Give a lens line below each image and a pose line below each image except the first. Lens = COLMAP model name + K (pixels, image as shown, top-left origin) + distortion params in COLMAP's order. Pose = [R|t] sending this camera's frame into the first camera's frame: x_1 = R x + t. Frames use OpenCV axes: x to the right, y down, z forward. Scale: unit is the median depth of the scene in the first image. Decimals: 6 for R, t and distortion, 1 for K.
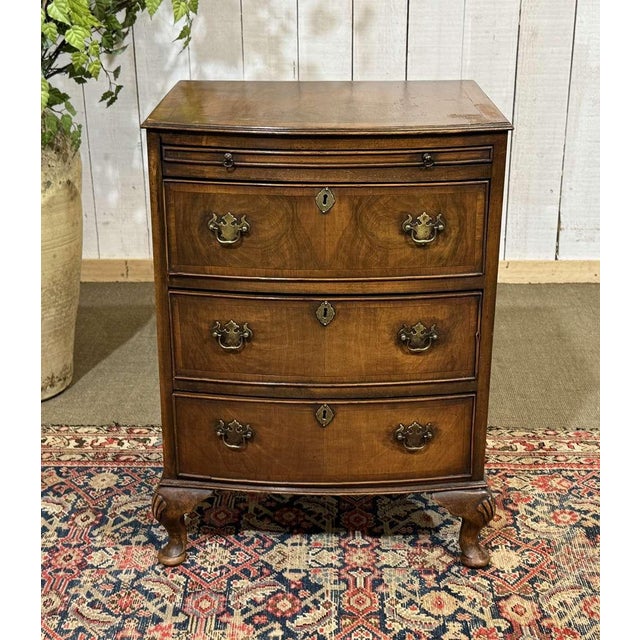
lens RADIAL K [[1054.8, 0, 342.5], [0, 1054.8, 328.1], [0, 0, 1]] dist [0.188755, -0.365025]
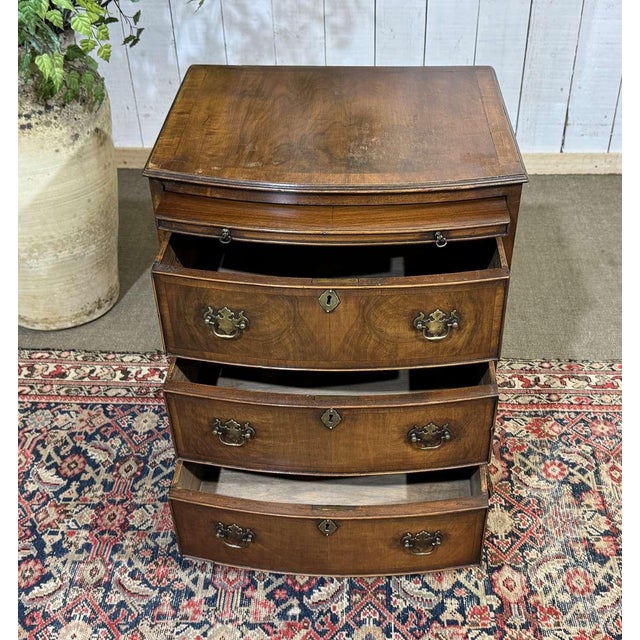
lens RADIAL K [[839.7, 0, 370.9], [0, 839.7, 326.1], [0, 0, 1]] dist [0.206293, -0.504904]
pose [[0.999955, 0.008682, -0.003892, 0.017628], [-0.007305, 0.962681, 0.270539, -0.219392], [0.006096, -0.270498, 0.962701, 0.183611]]
